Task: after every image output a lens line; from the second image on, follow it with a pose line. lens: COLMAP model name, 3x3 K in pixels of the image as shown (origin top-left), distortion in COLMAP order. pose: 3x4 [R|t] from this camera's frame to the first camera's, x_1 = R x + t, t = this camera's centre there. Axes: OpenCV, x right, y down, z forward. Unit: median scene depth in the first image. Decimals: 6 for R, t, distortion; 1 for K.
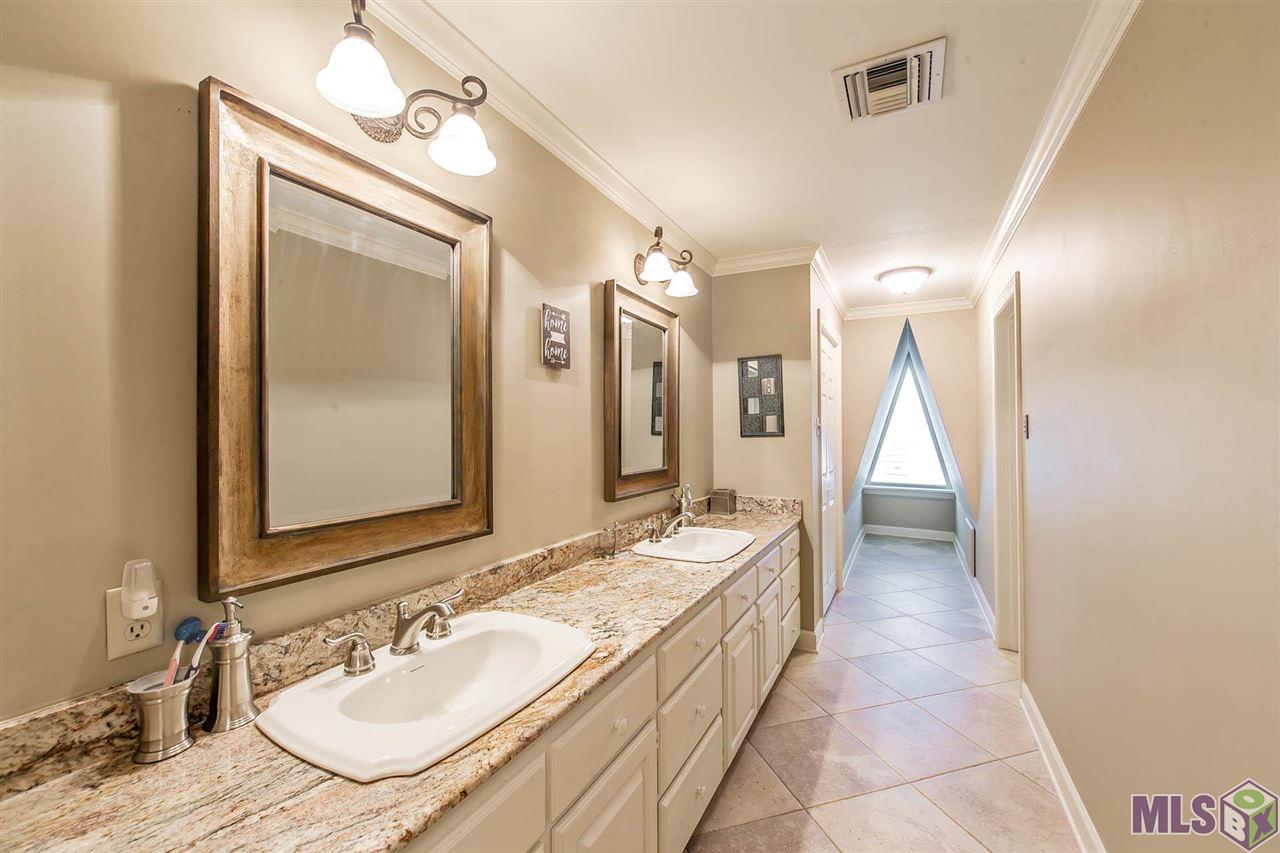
lens RADIAL K [[502.7, 0, 642.8], [0, 502.7, 429.7], [0, 0, 1]] dist [0.000326, -0.000307]
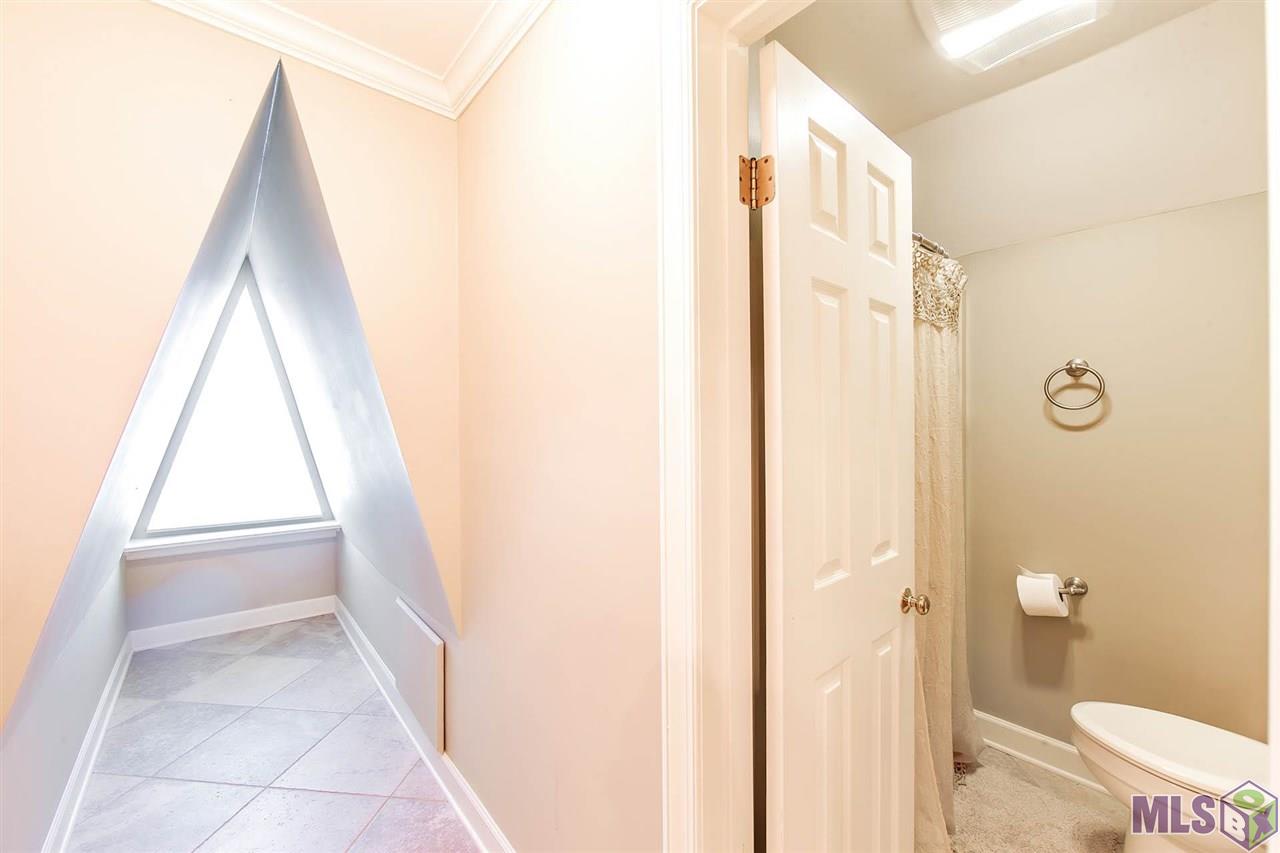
lens RADIAL K [[502.7, 0, 643.0], [0, 502.7, 418.4], [0, 0, 1]] dist [0.000326, -0.000307]
pose [[0.372290, 0.003942, 0.928108, 0.228384], [-0.011742, 0.999931, 0.000463, 0.002947], [-0.928042, -0.011071, 0.372311, 0.480802]]
